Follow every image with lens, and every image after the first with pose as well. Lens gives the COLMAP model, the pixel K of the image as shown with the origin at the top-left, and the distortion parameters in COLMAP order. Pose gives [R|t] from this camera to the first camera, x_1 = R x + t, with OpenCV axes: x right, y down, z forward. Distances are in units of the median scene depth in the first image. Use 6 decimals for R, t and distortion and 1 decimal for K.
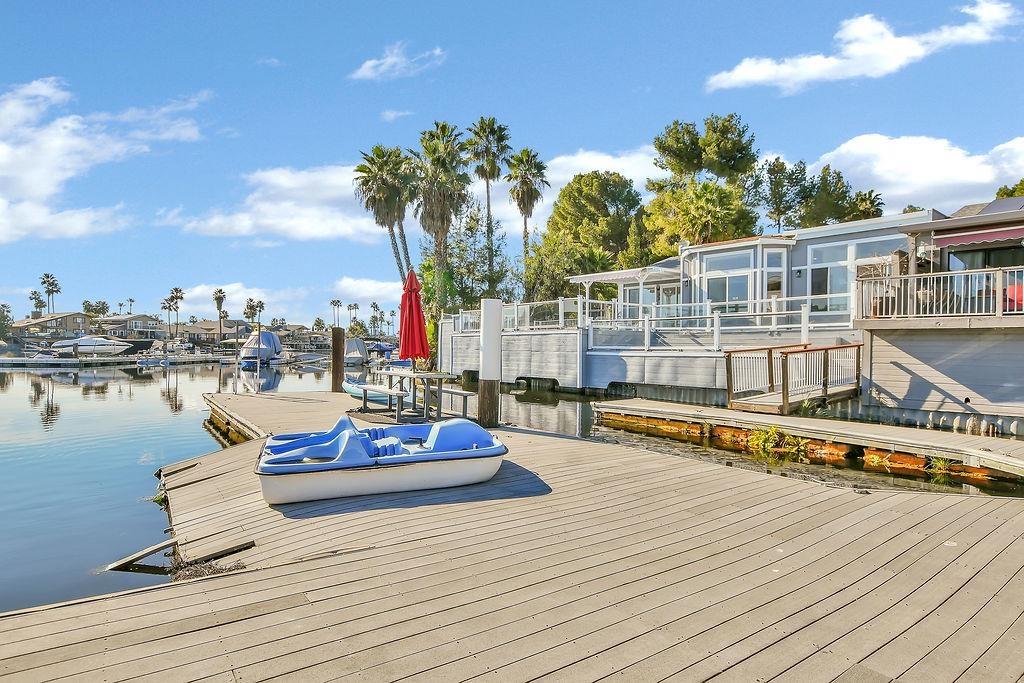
lens RADIAL K [[564.2, 0, 549.6], [0, 564.2, 345.0], [0, 0, 1]] dist [-0.006154, -0.000382]
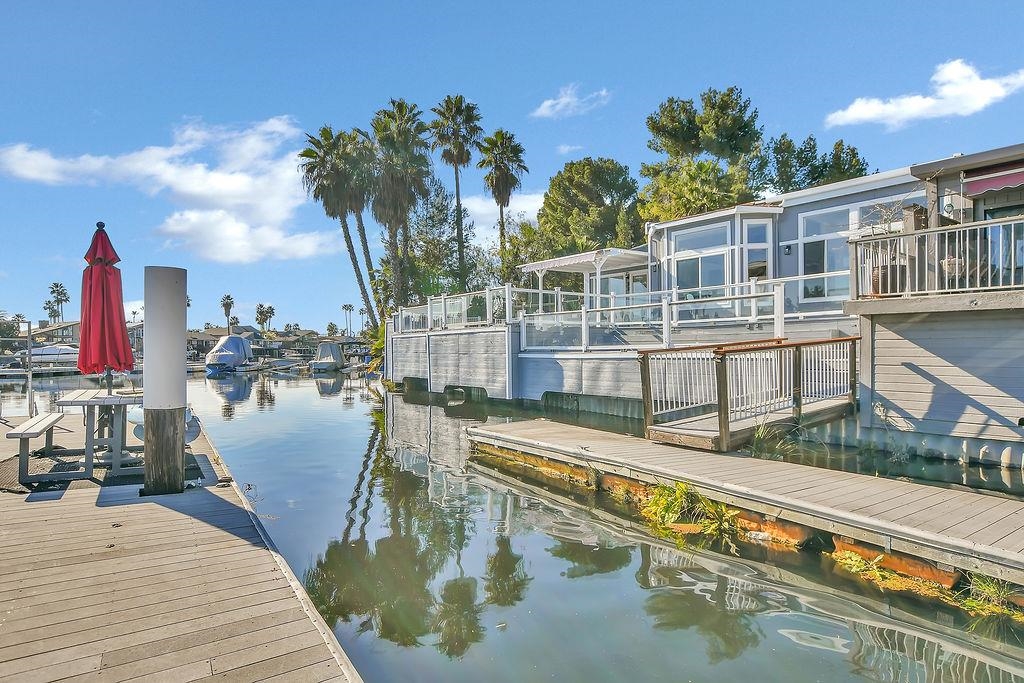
lens RADIAL K [[564.2, 0, 549.6], [0, 564.2, 345.0], [0, 0, 1]] dist [-0.006154, -0.000382]
pose [[0.999176, -0.015760, -0.037403, 0.102728], [0.015652, 0.999872, -0.003176, 0.002073], [0.037448, 0.002588, 0.999295, 0.152160]]
